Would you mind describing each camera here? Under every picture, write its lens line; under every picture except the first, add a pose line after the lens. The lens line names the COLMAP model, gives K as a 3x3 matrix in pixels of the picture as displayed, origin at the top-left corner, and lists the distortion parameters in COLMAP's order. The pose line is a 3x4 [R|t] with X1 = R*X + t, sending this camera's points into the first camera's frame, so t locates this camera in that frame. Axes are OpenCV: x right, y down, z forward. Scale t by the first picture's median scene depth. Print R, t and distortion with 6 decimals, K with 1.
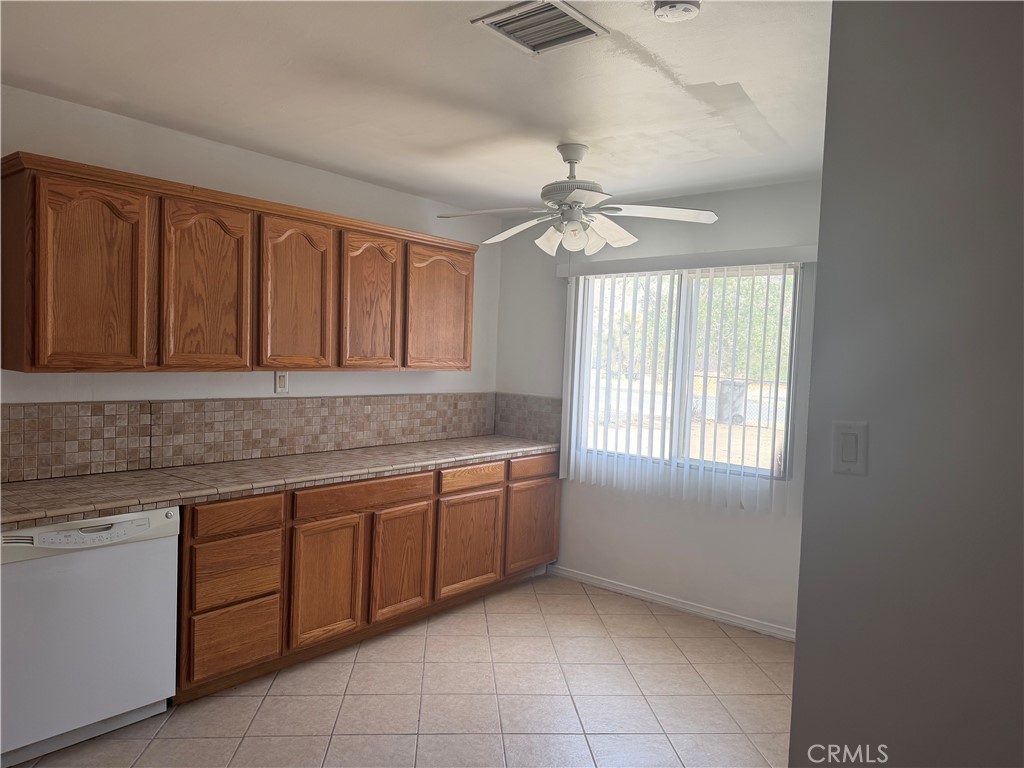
lens RADIAL K [[719.1, 0, 512.0], [0, 719.1, 384.0], [0, 0, 1]] dist [0.038010, -0.004949]
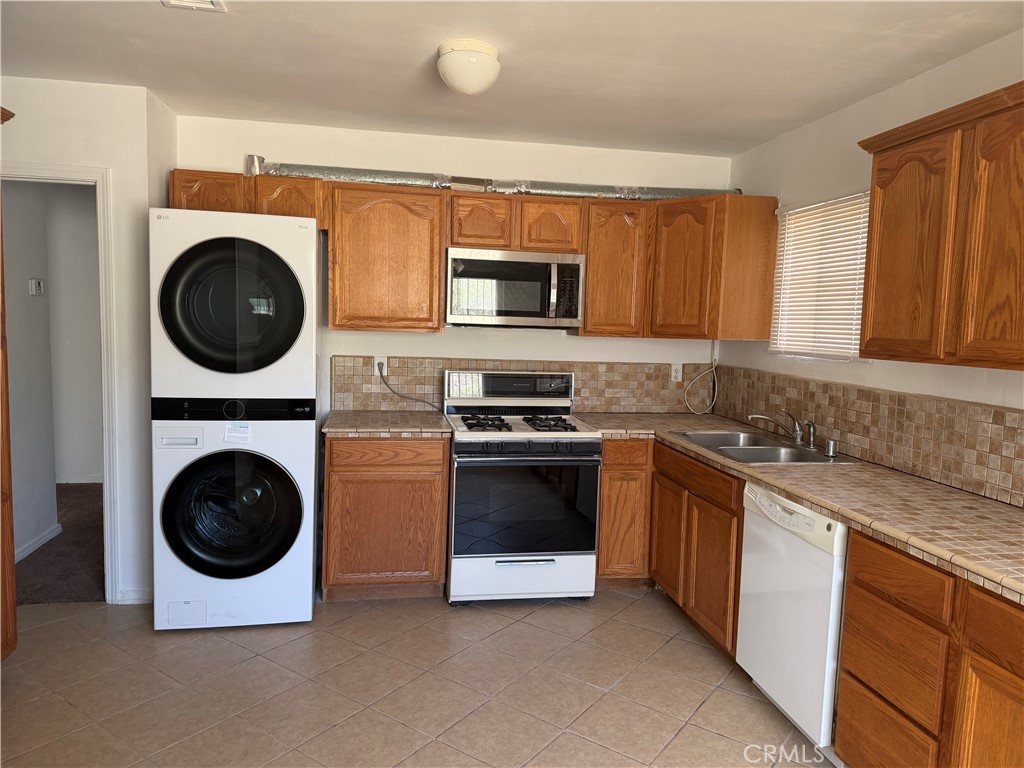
lens RADIAL K [[719.1, 0, 512.0], [0, 719.1, 384.0], [0, 0, 1]] dist [0.038010, -0.004949]
pose [[-0.643080, 0.016571, -0.765620, 0.358916], [-0.086420, 0.991809, 0.094054, -0.028021], [0.760908, 0.126649, -0.636380, 1.096952]]
